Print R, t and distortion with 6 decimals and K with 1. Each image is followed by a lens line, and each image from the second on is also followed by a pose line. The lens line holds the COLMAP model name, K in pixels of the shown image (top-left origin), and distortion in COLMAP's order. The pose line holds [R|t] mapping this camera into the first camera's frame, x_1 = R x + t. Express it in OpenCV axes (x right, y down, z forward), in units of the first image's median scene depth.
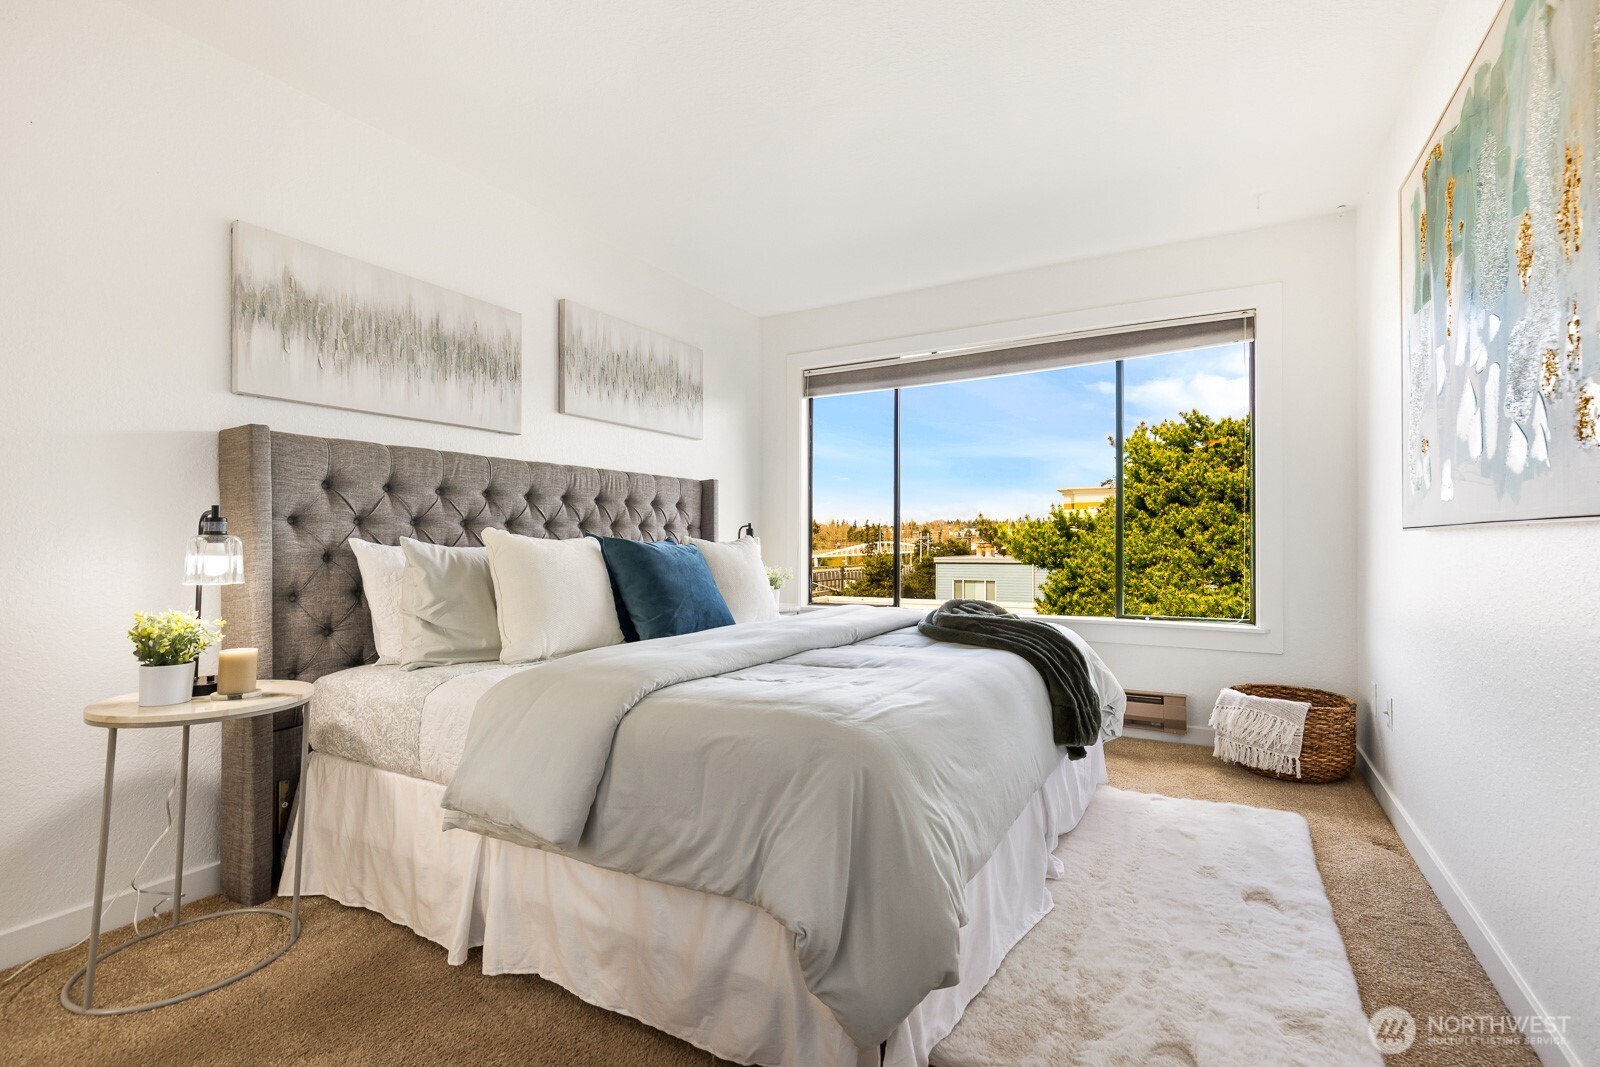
lens RADIAL K [[725.9, 0, 803.5], [0, 725.9, 542.1], [0, 0, 1]] dist [0.009487, -0.000442]
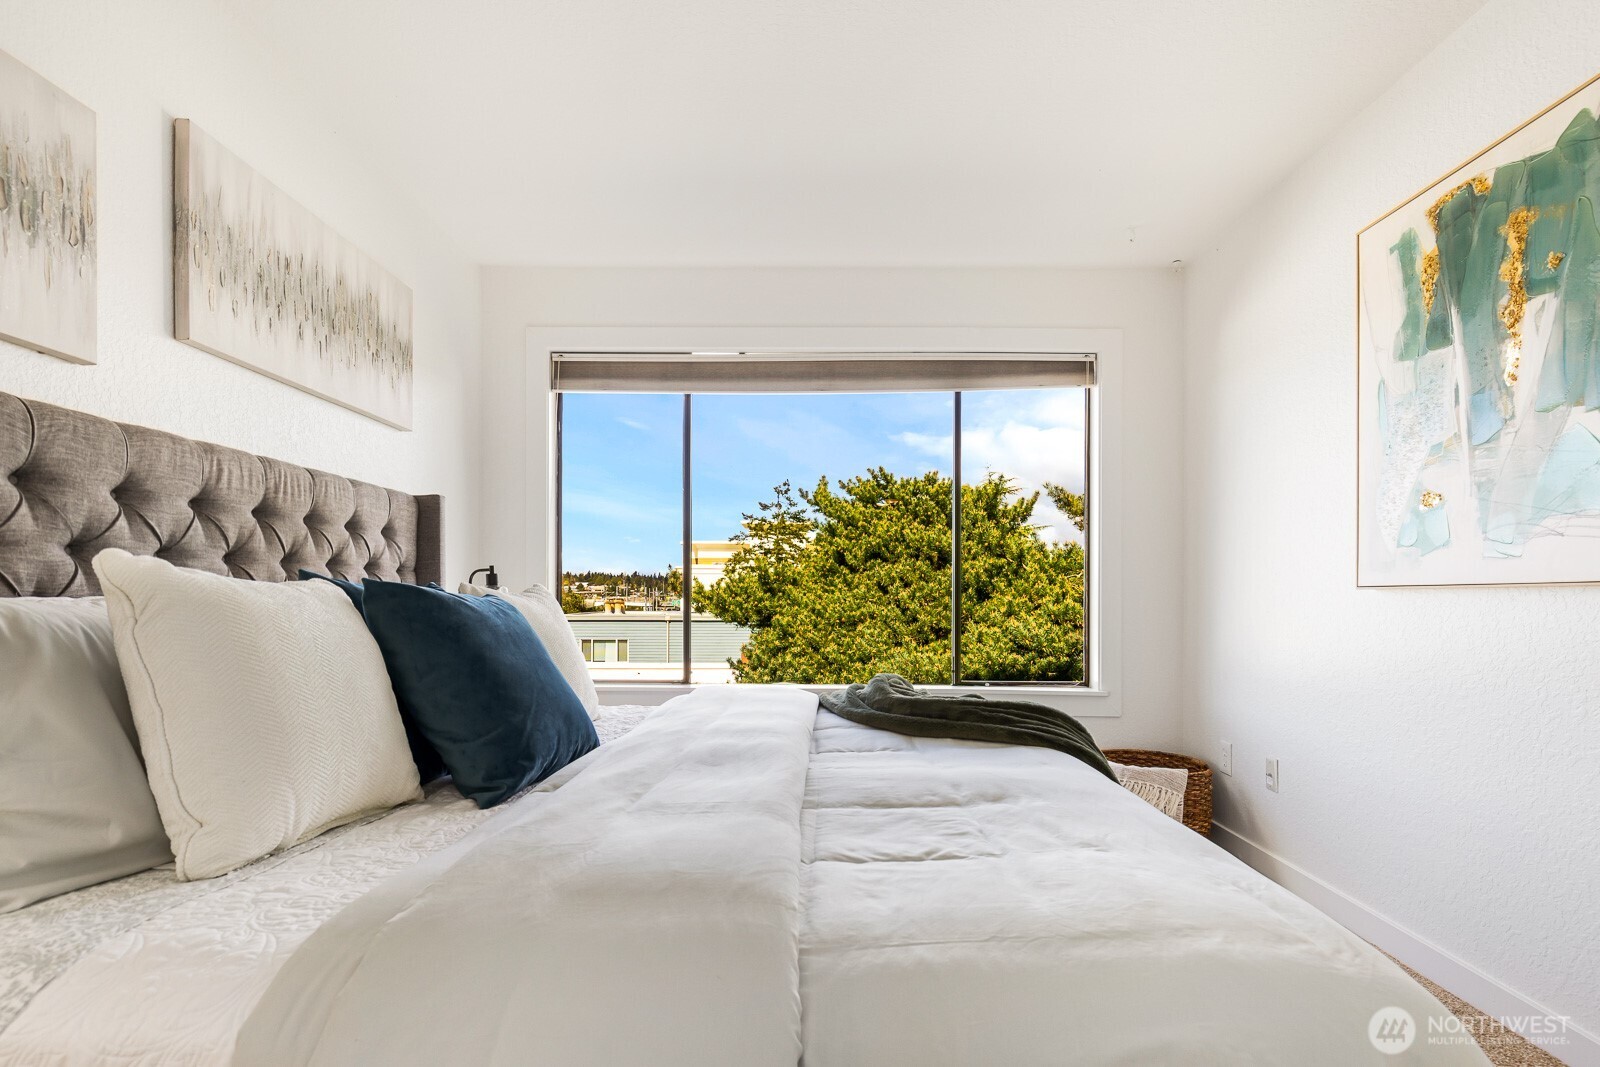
lens RADIAL K [[786.1, 0, 800.2], [0, 786.1, 593.7], [0, 0, 1]] dist [0.011780, 0.000150]
pose [[0.878451, 0.010678, 0.477713, -0.093161], [-0.008470, 0.999941, -0.006776, 0.001241], [-0.477758, 0.001906, 0.878490, 0.129572]]
